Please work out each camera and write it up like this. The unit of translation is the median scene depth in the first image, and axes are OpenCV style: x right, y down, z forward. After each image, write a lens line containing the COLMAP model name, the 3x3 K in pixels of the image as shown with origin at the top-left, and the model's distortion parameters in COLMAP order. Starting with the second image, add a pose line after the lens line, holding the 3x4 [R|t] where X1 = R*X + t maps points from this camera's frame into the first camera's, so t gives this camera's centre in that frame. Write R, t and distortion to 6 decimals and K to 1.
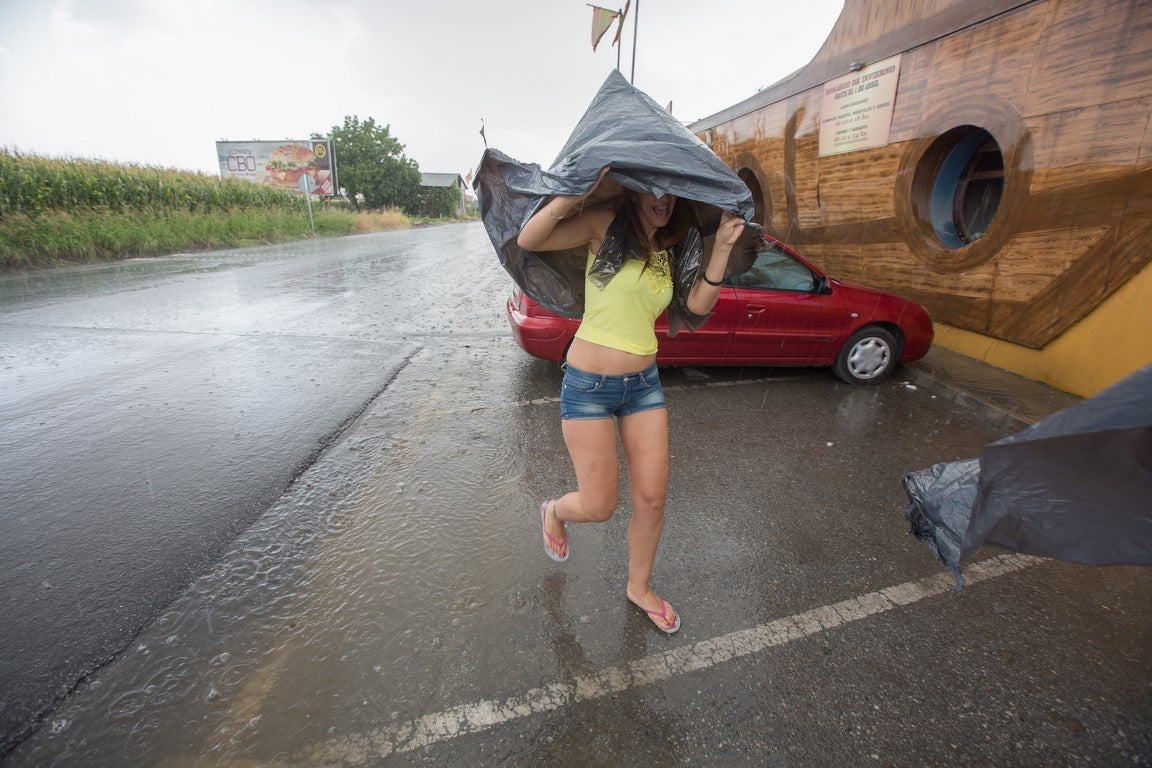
lens RADIAL K [[526.4, 0, 576.0], [0, 526.4, 384.0], [0, 0, 1]] dist [-0.046888, 0.017461]
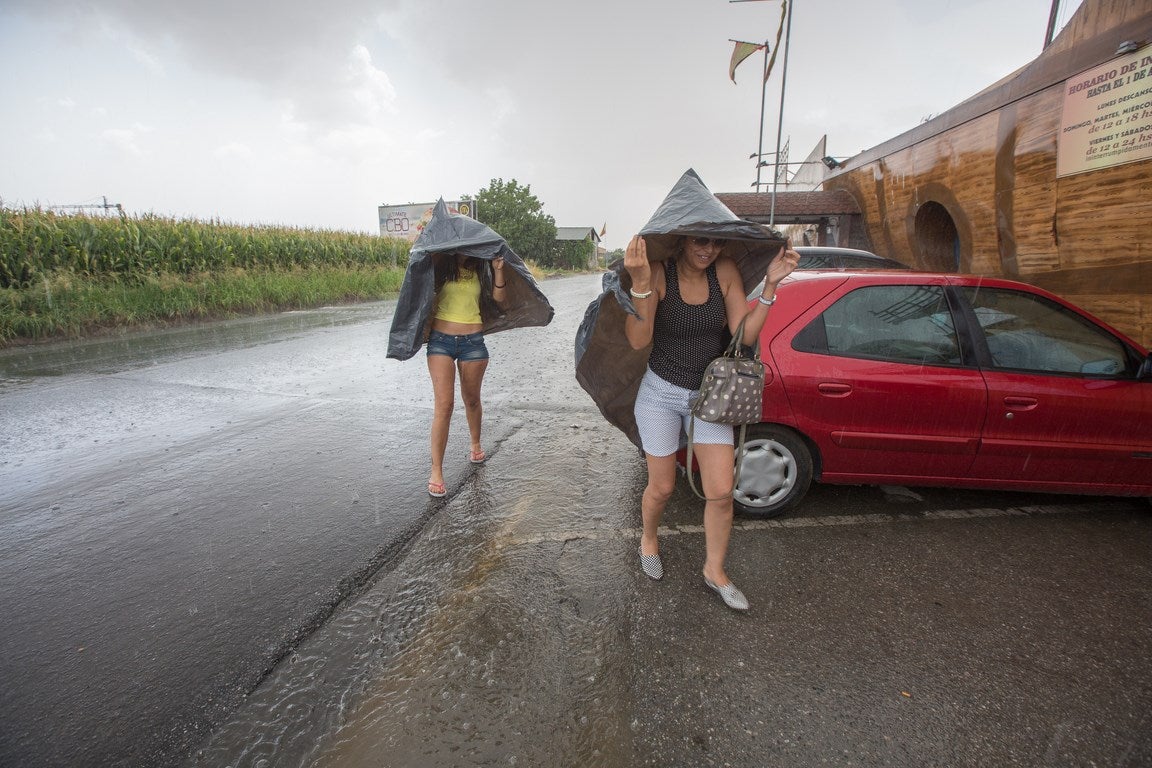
lens RADIAL K [[524.1, 0, 576.0], [0, 524.1, 384.0], [0, 0, 1]] dist [-0.042579, 0.015199]
pose [[0.970740, 0.029172, -0.238354, -0.011447], [-0.050524, 0.995187, -0.083970, -0.045803], [0.234757, 0.093555, 0.967542, 0.147398]]
